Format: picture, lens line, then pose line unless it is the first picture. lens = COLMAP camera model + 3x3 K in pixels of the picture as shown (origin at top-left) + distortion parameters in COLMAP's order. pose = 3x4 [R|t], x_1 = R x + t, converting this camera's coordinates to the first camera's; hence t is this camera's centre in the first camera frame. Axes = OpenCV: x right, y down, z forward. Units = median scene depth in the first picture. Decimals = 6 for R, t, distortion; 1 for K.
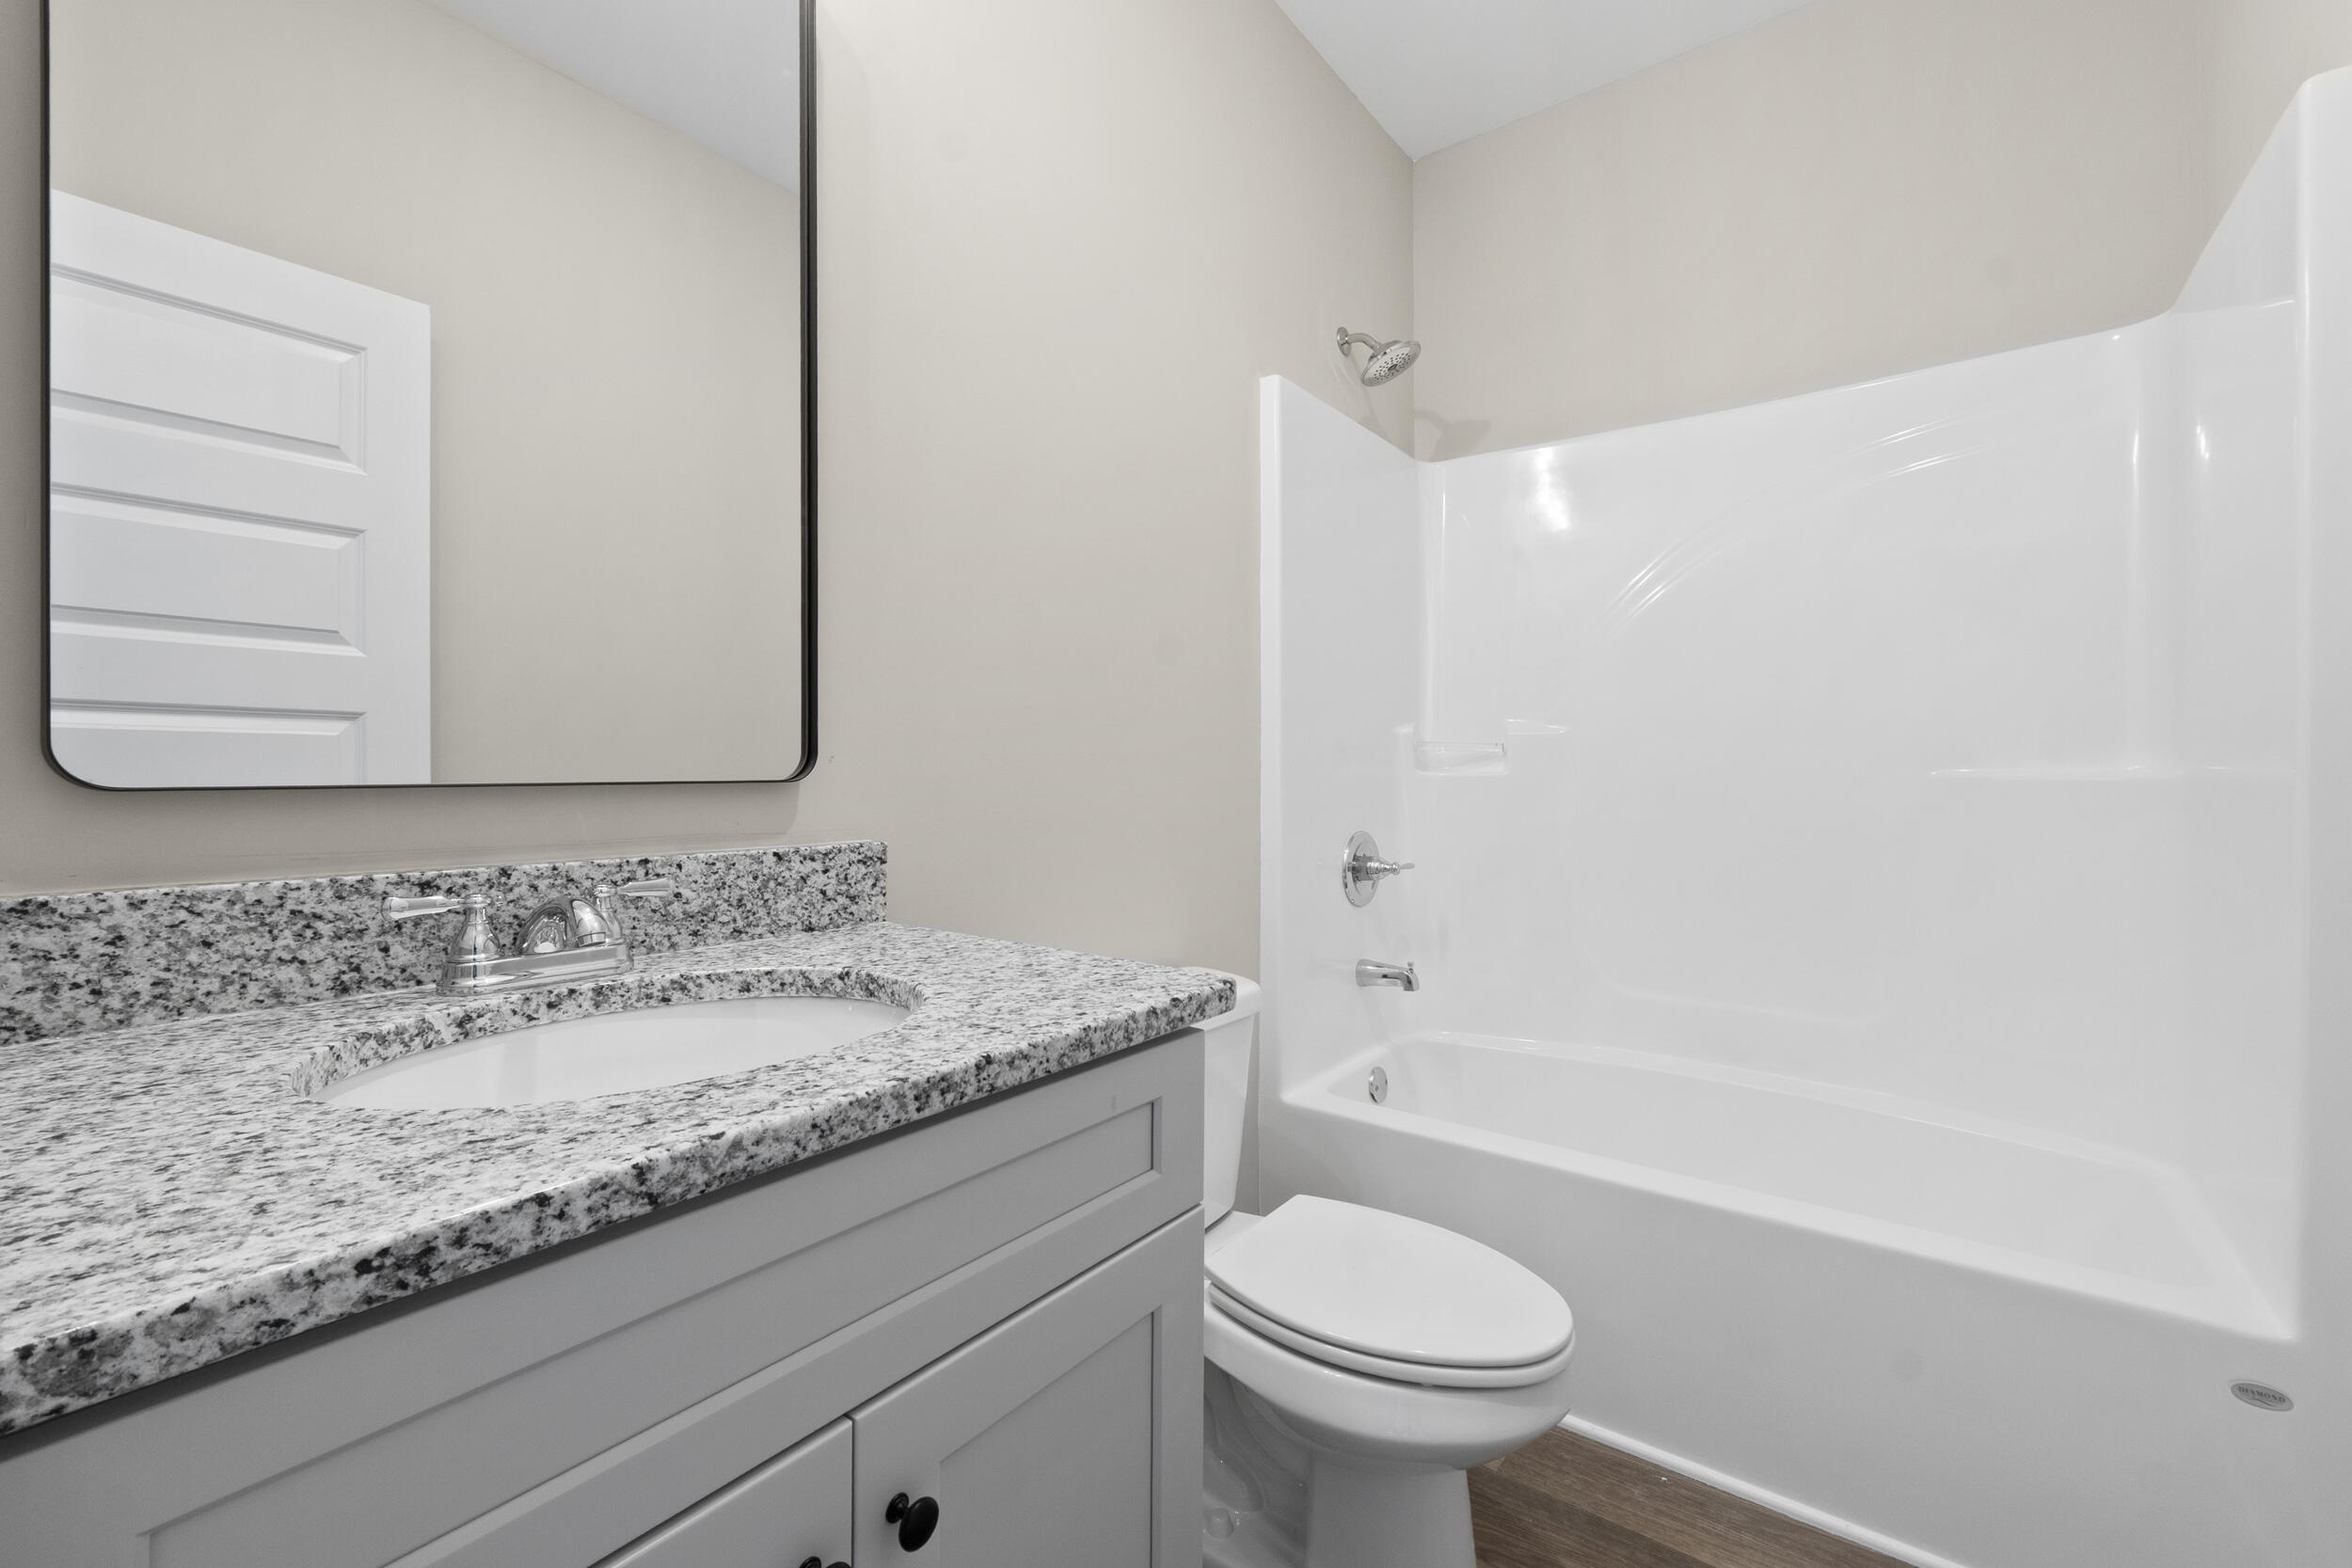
lens RADIAL K [[982.9, 0, 1176.0], [0, 982.9, 784.0], [0, 0, 1]] dist [-0.000826, -0.000187]
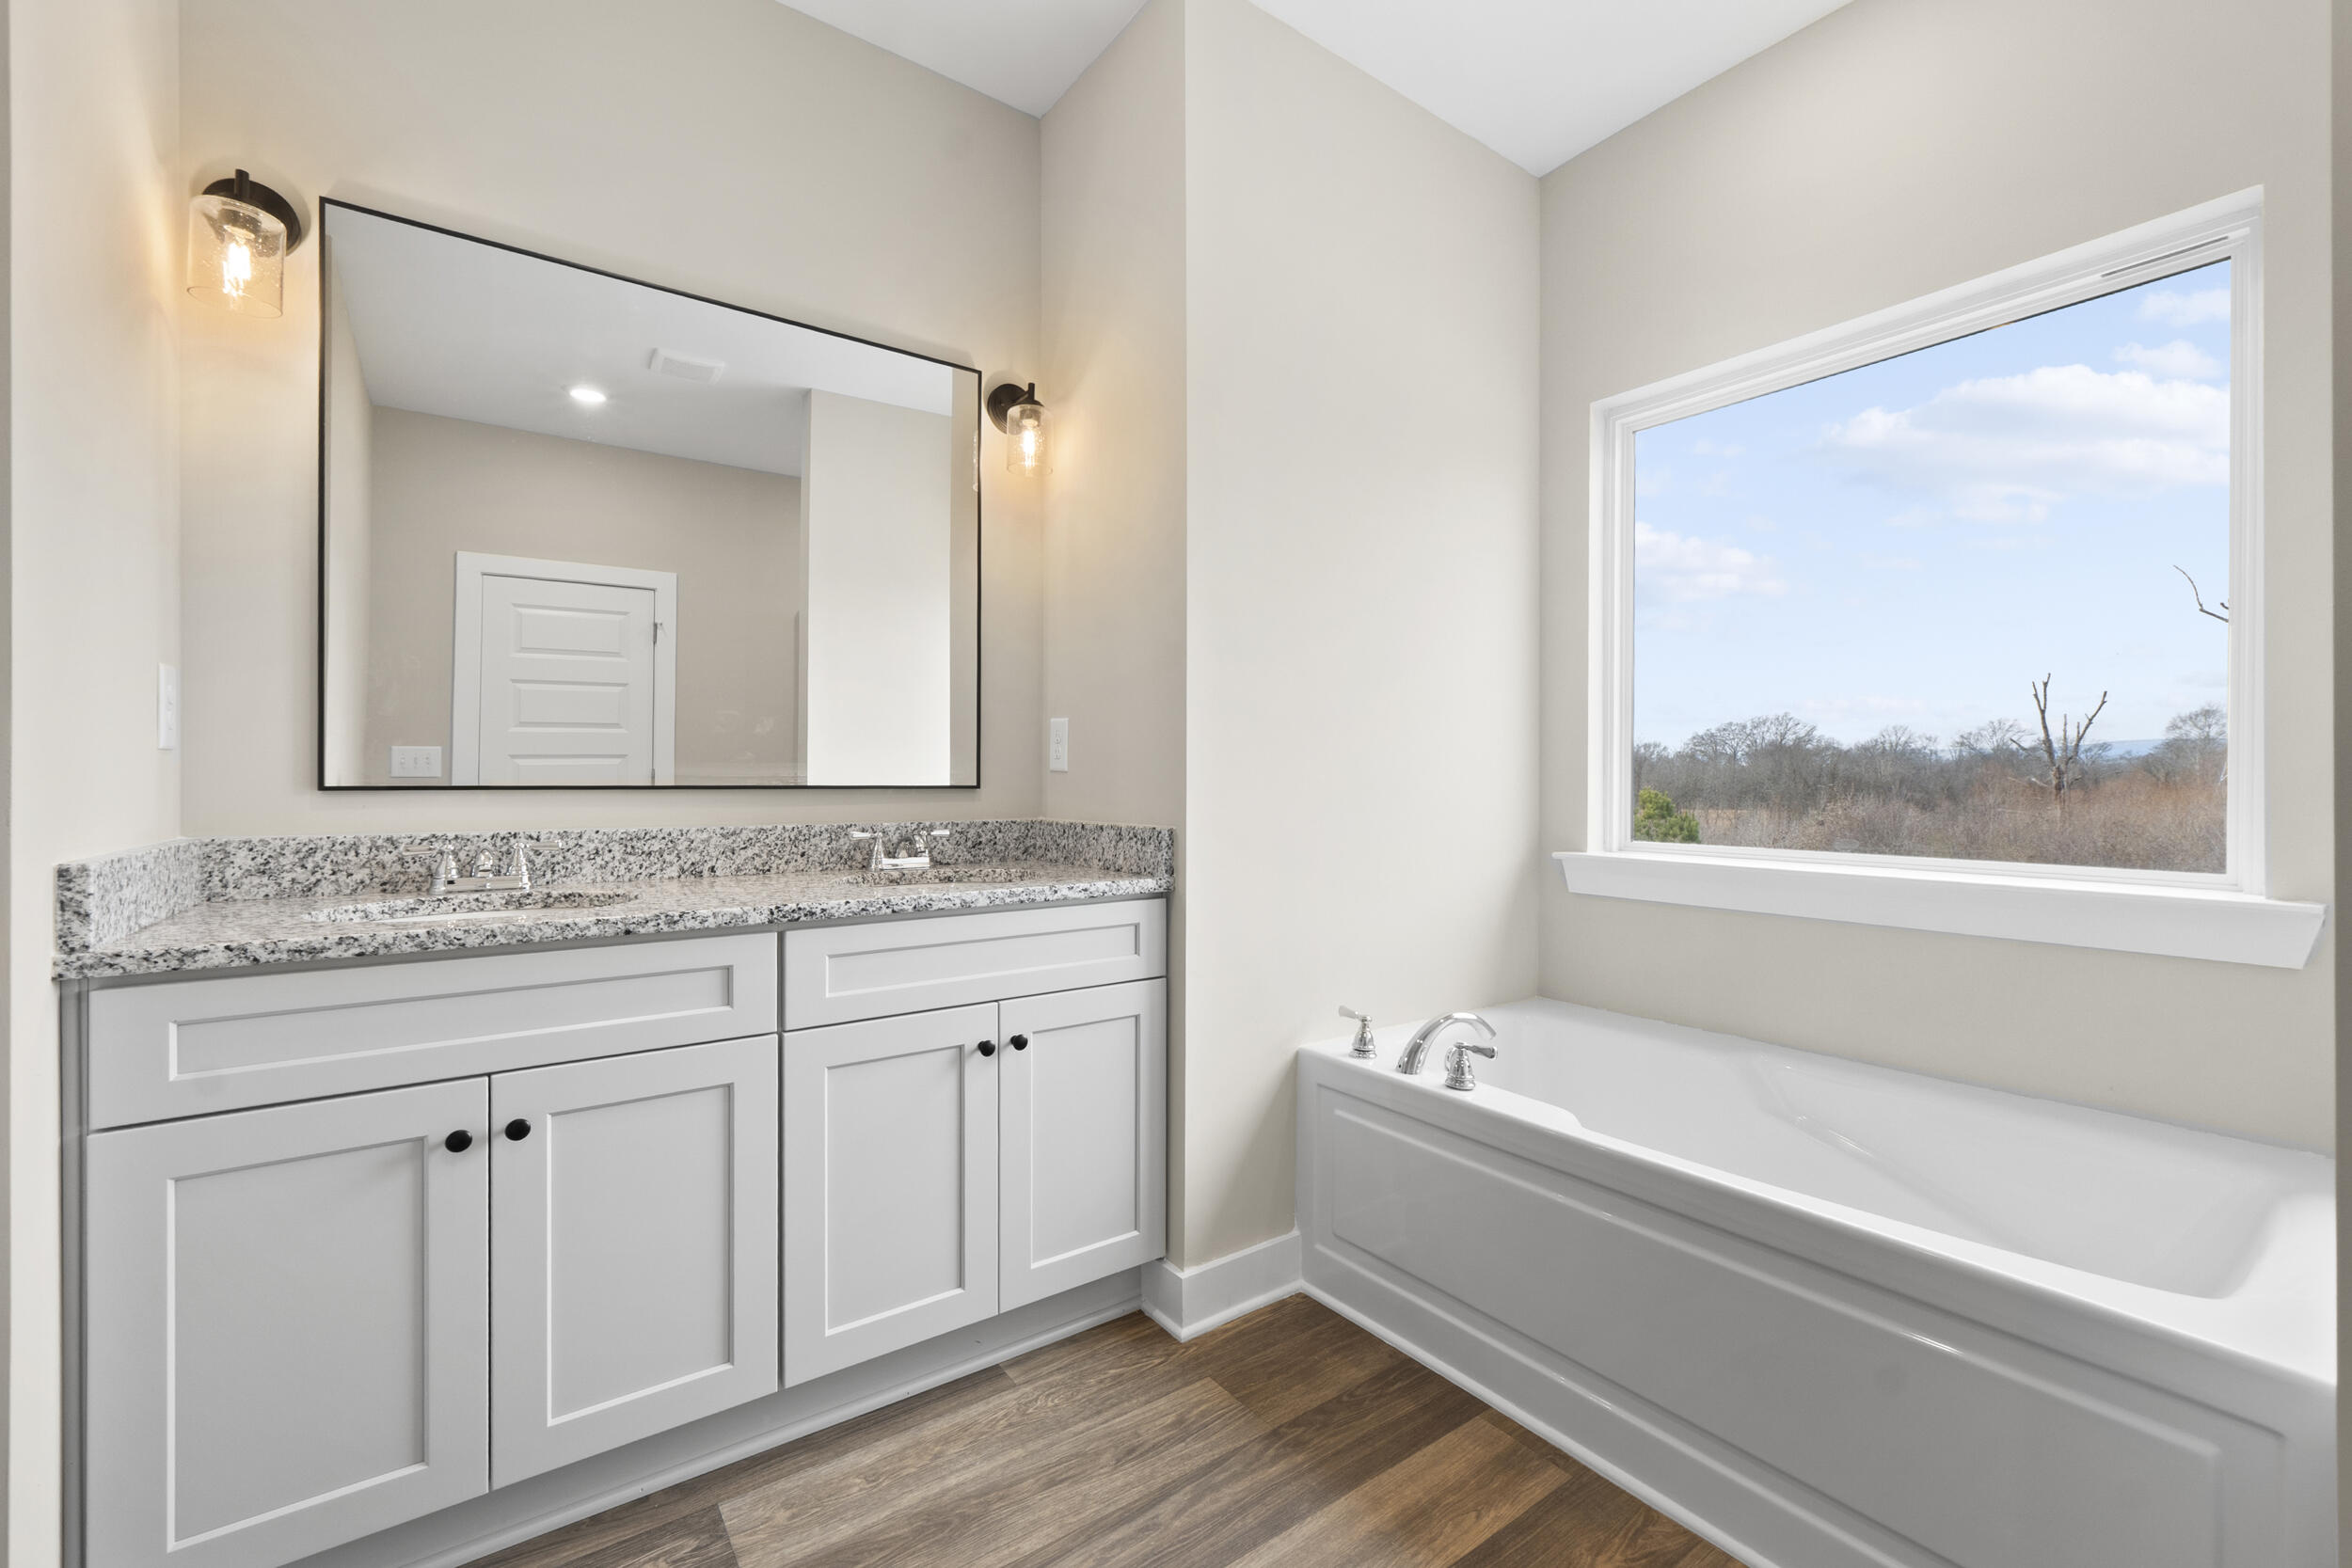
lens RADIAL K [[982.9, 0, 1176.0], [0, 982.9, 784.0], [0, 0, 1]] dist [-0.000826, -0.000187]
pose [[0.967059, 0.004051, -0.254519, 0.716798], [-0.006273, 0.999949, -0.007919, -0.000067], [0.254474, 0.009255, 0.967035, -1.330500]]
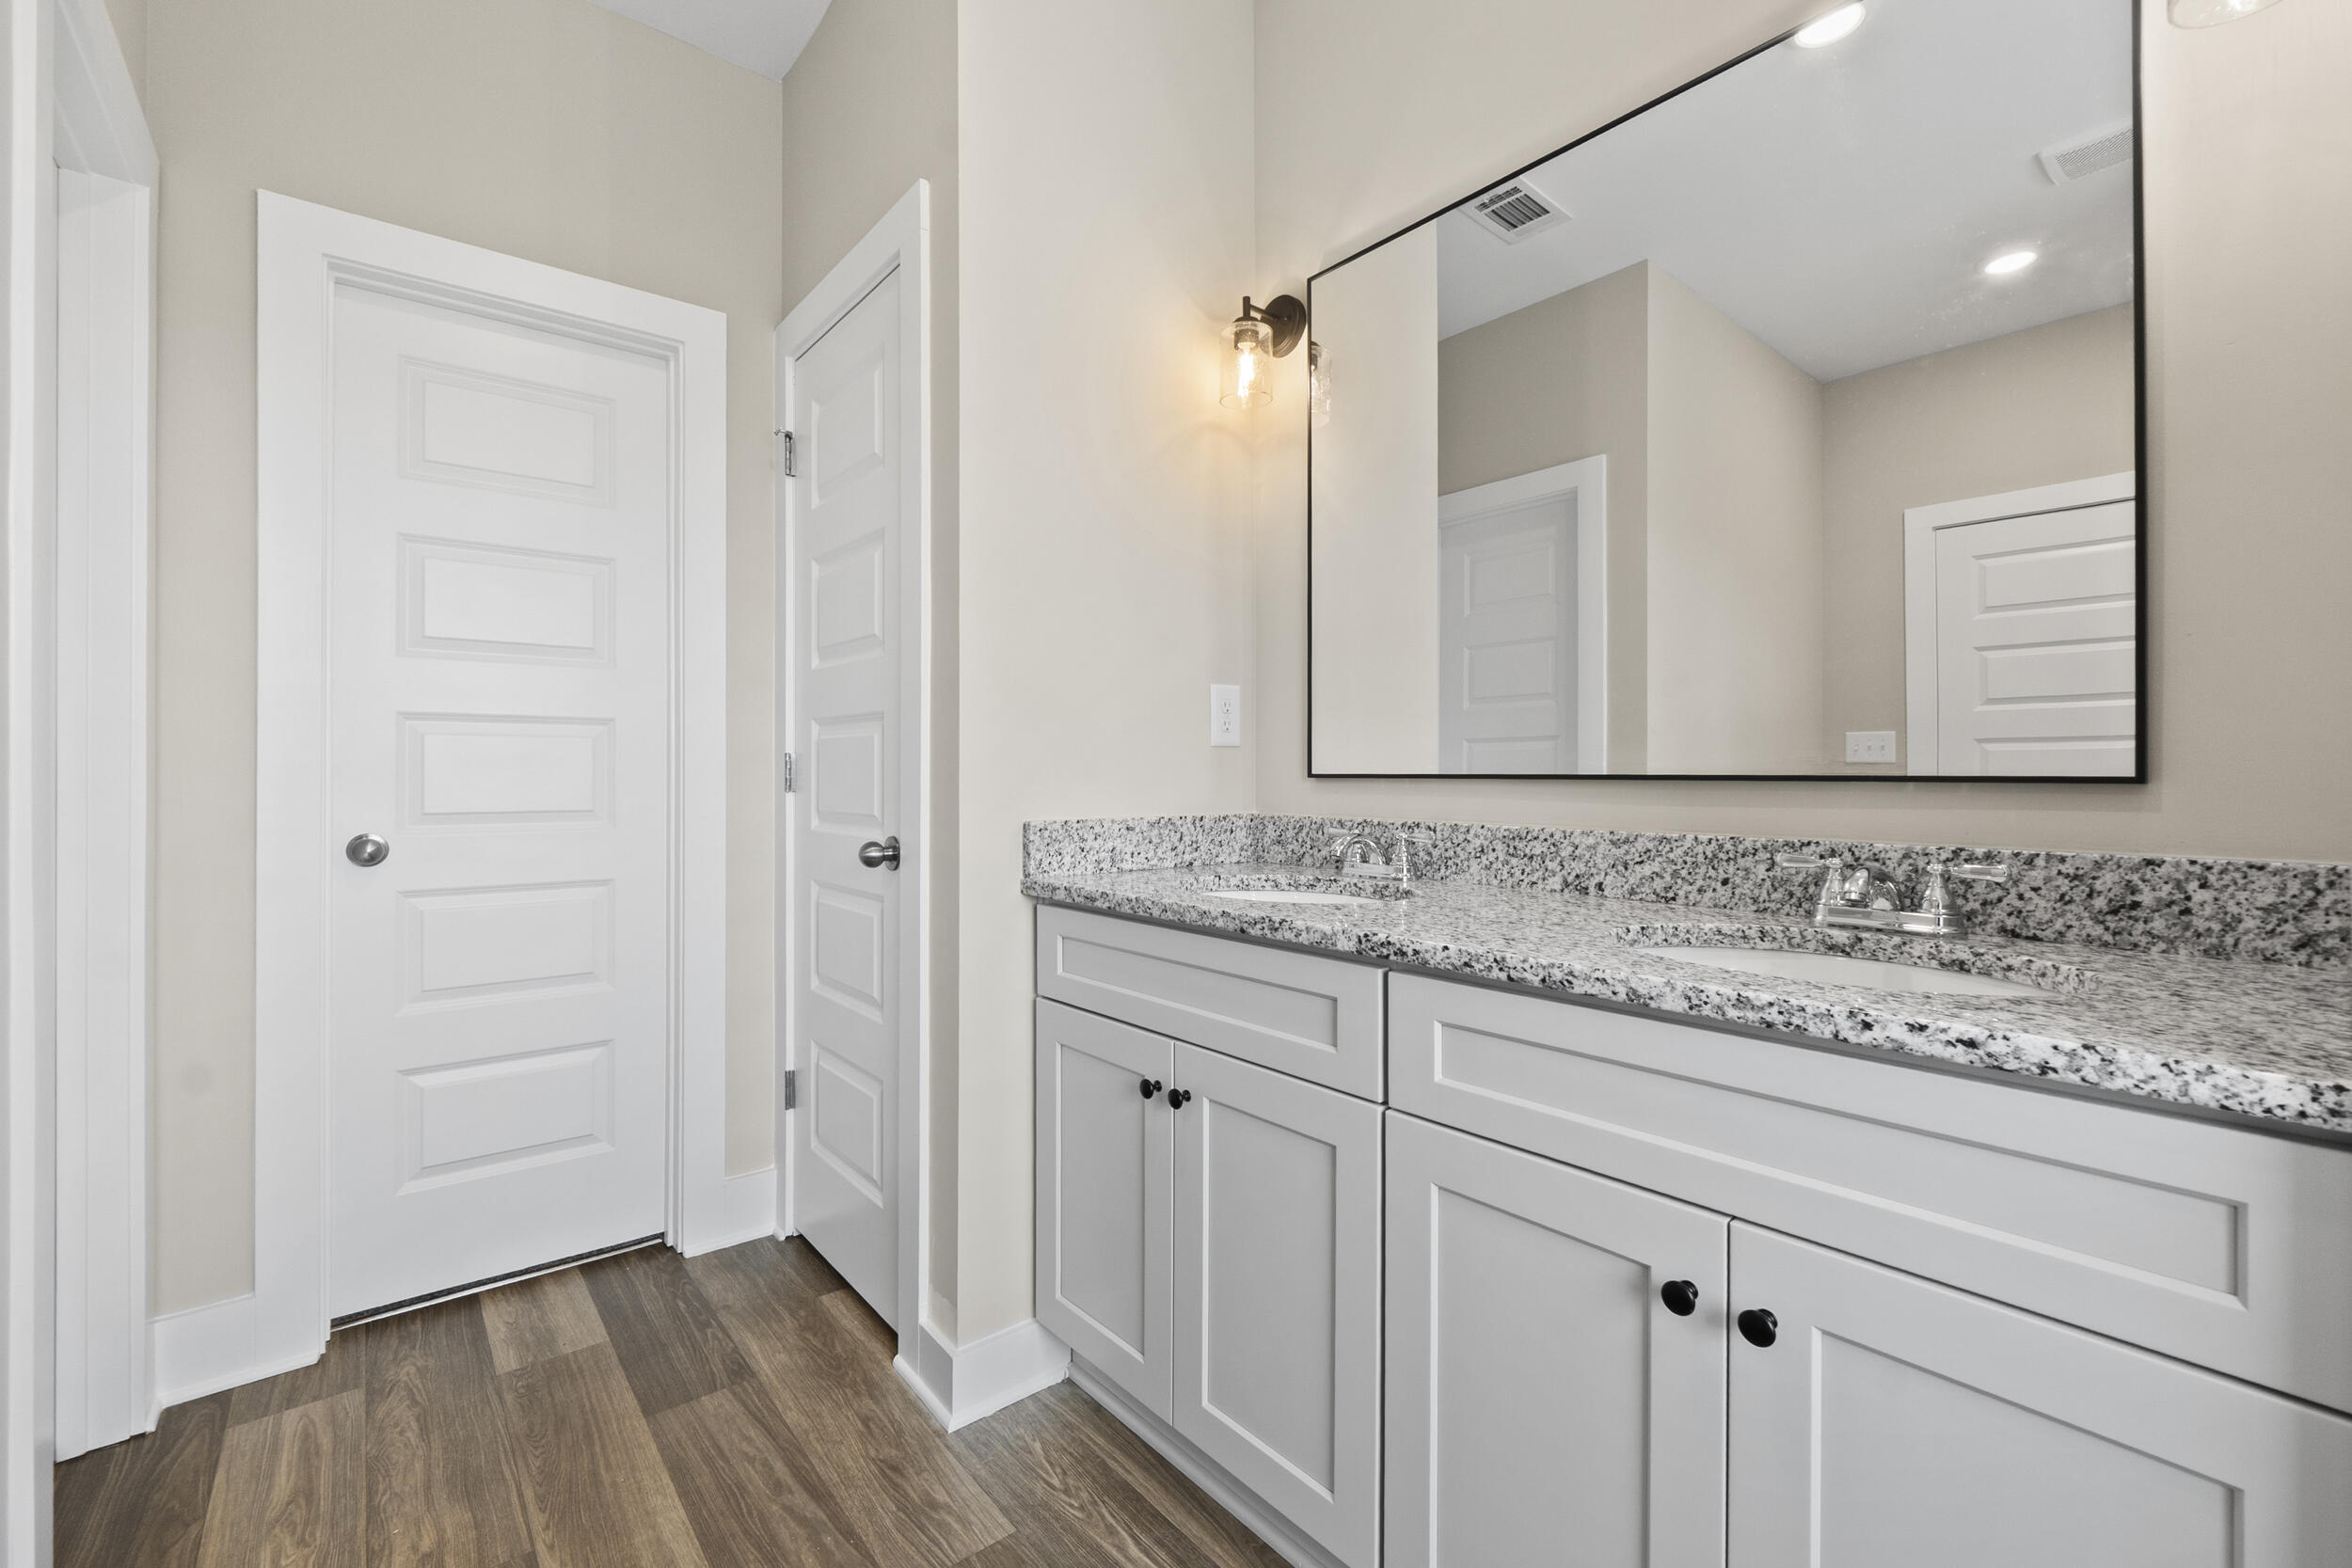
lens RADIAL K [[1010.3, 0, 1177.6], [0, 1010.3, 770.0], [0, 0, 1]] dist [0.000285, -0.000021]
pose [[-0.201293, -0.000555, -0.979531, 0.973506], [-0.012849, 0.999915, 0.002074, -0.010470], [0.979447, 0.013004, -0.201284, 0.309377]]
